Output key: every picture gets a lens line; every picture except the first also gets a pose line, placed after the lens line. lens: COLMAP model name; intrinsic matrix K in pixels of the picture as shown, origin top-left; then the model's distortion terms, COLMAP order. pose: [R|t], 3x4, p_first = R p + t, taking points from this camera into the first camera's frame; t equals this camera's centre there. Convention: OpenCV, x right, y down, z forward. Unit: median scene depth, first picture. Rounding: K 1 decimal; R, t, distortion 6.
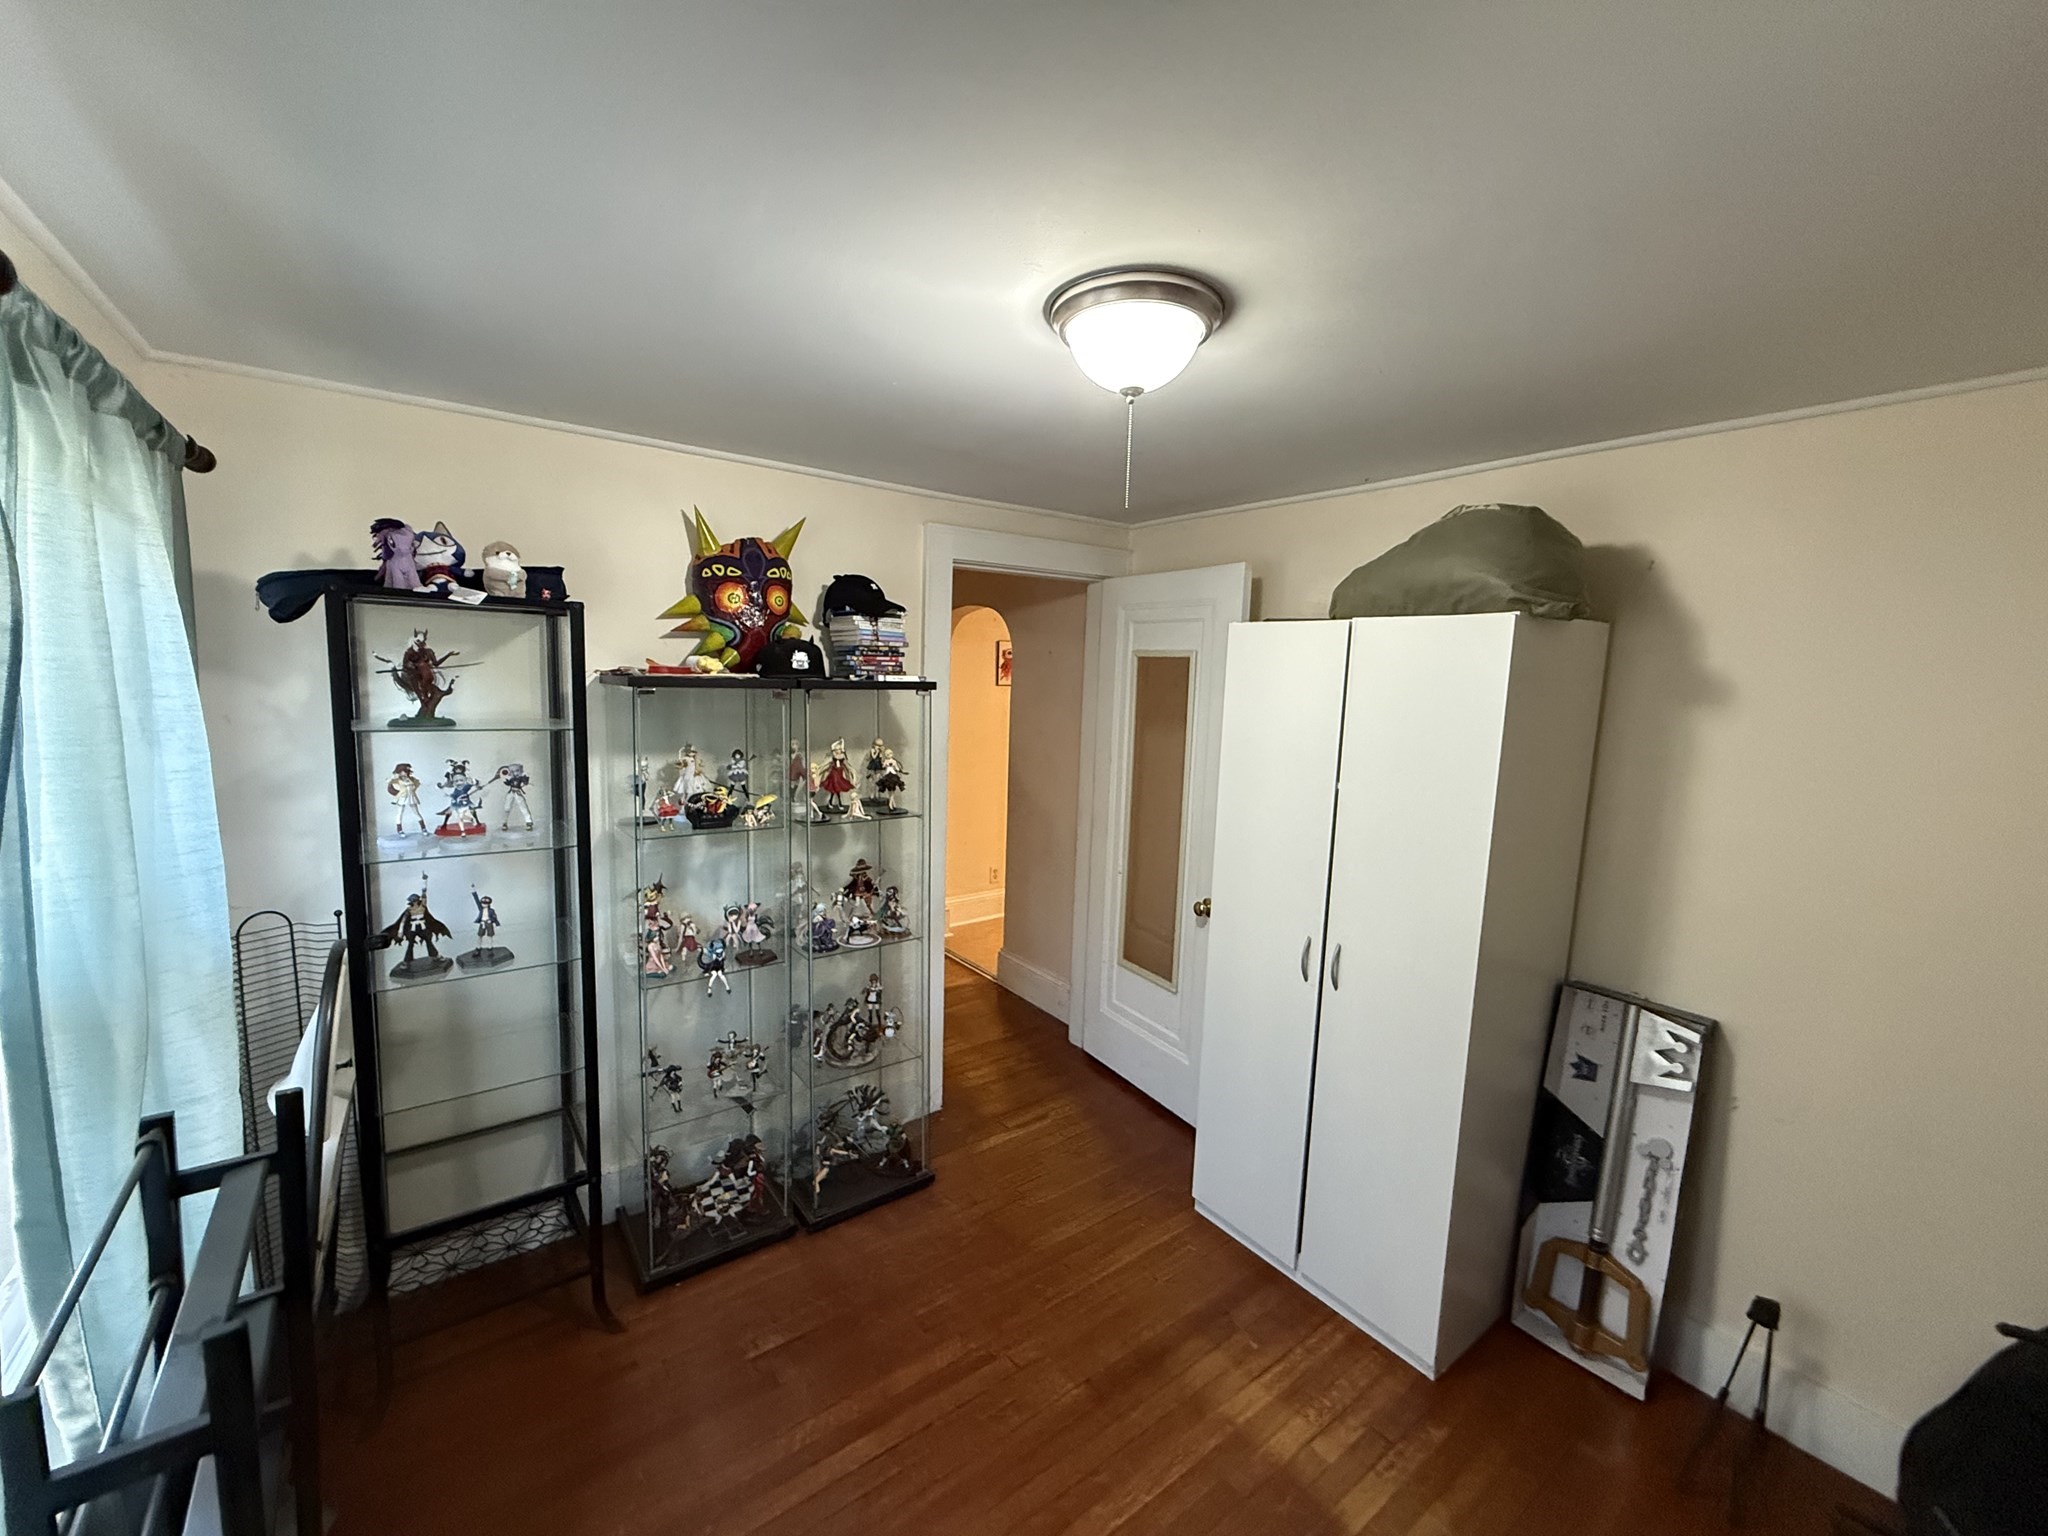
lens RADIAL K [[816.5, 0, 1015.7], [0, 816.5, 771.6], [0, 0, 1]] dist [0.000289, -0.000155]
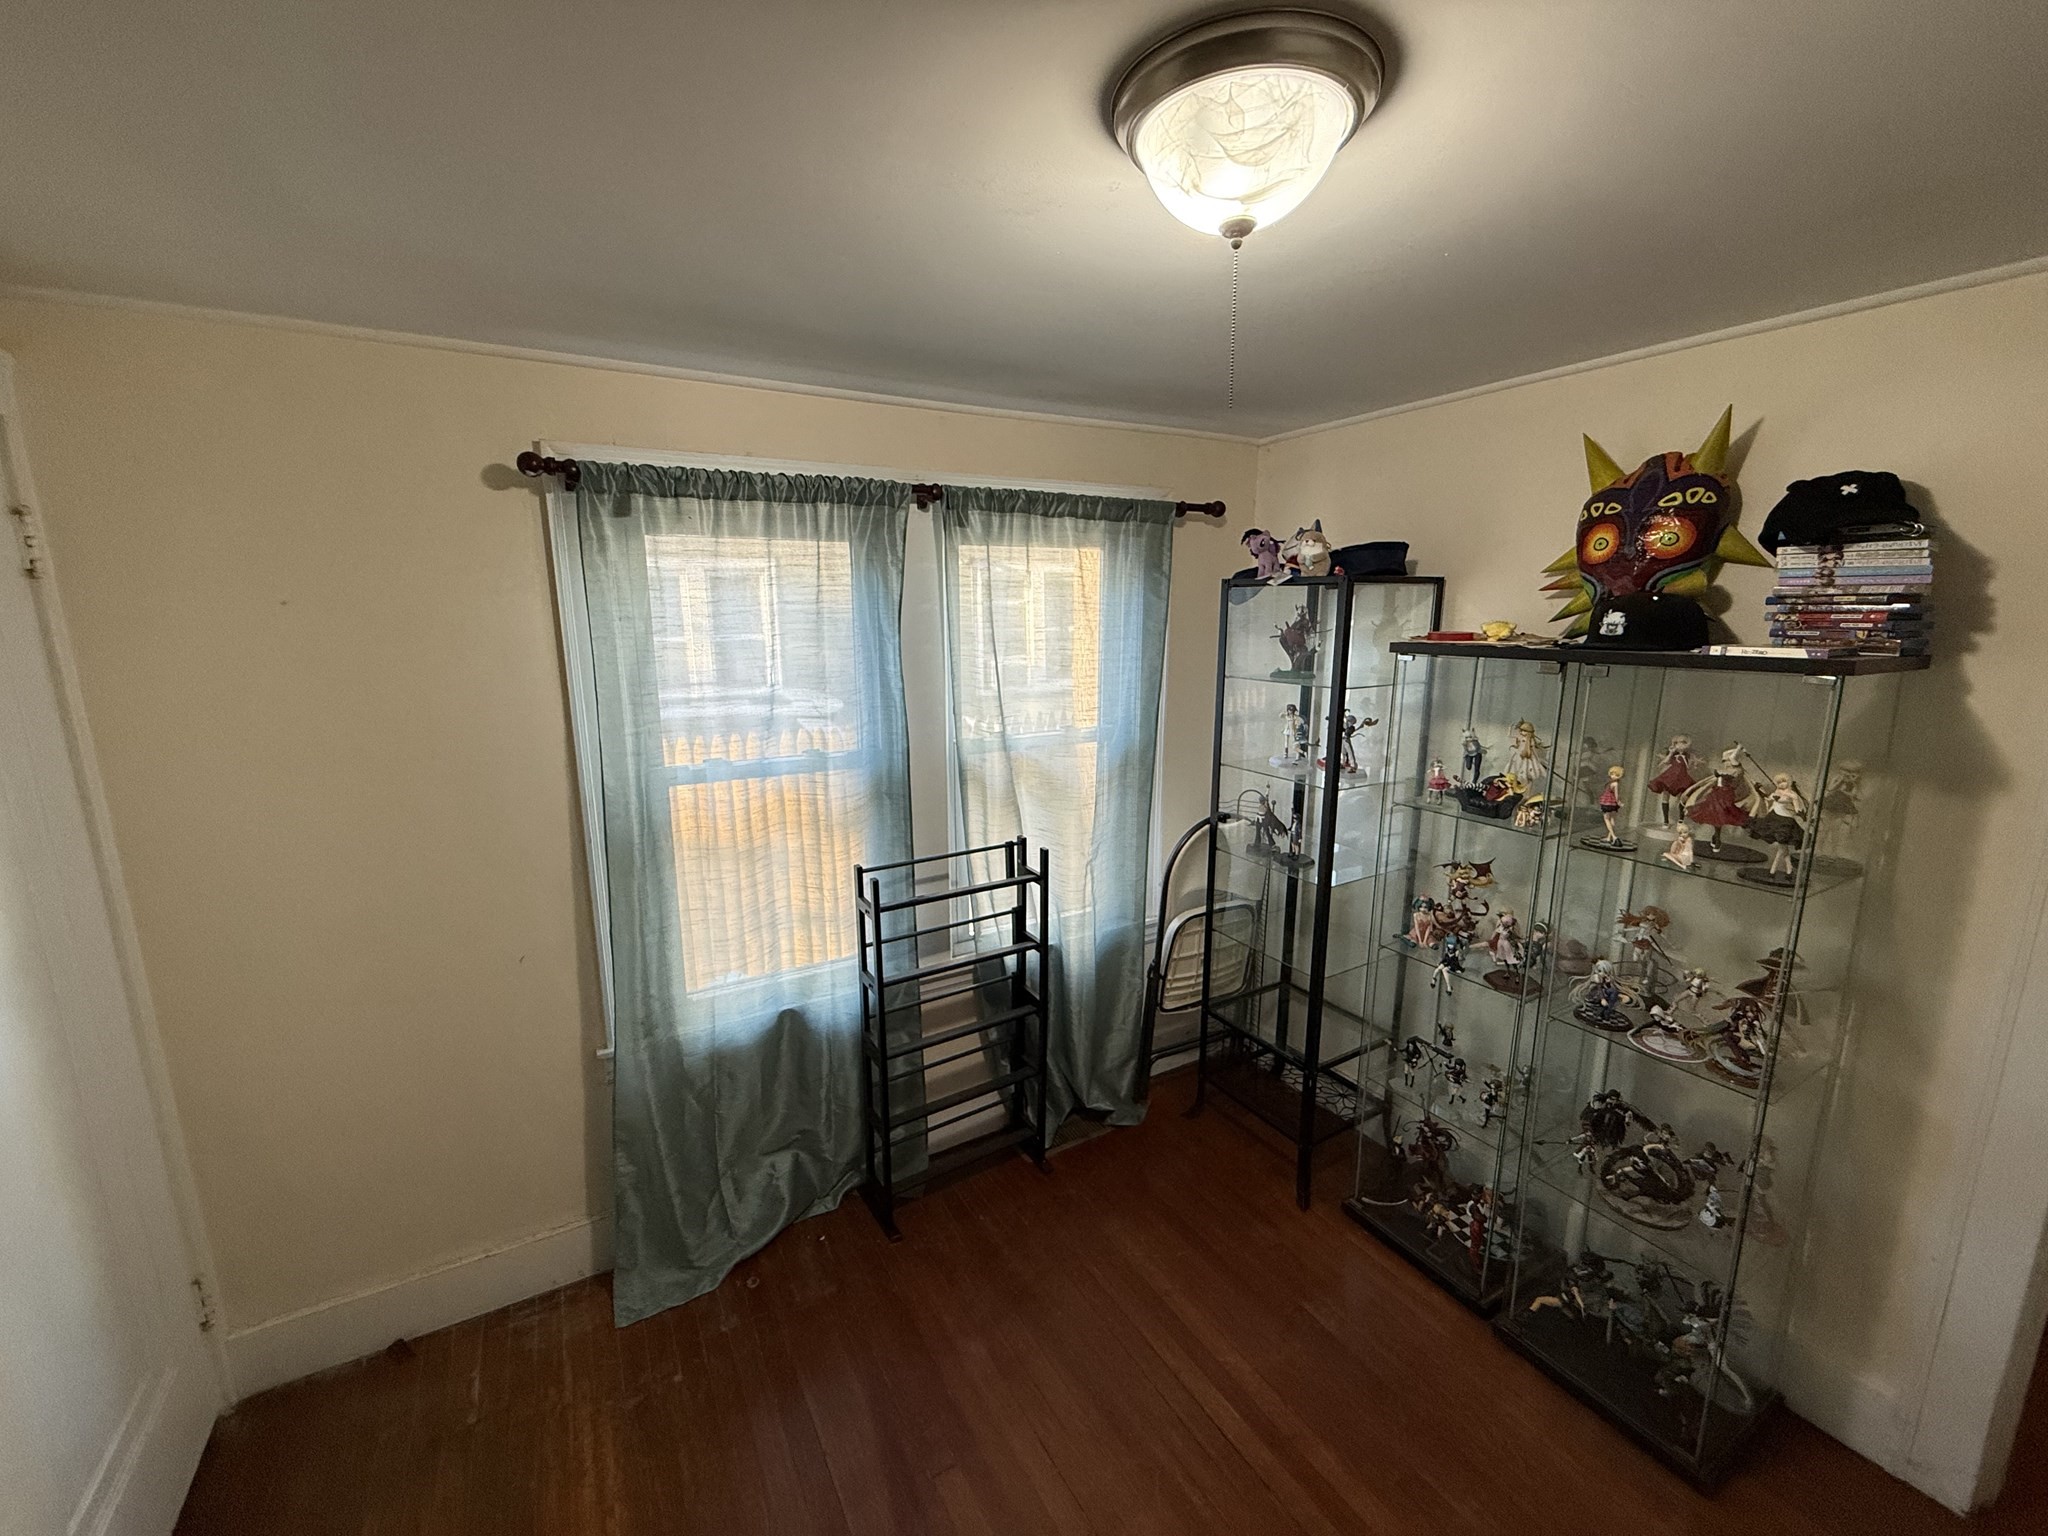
lens RADIAL K [[816.5, 0, 1015.7], [0, 816.5, 771.6], [0, 0, 1]] dist [0.000289, -0.000155]
pose [[-0.119466, 0.169071, -0.978337, 0.615098], [-0.117132, 0.976112, 0.182989, -0.089780], [0.985905, 0.136456, -0.096808, 0.645928]]
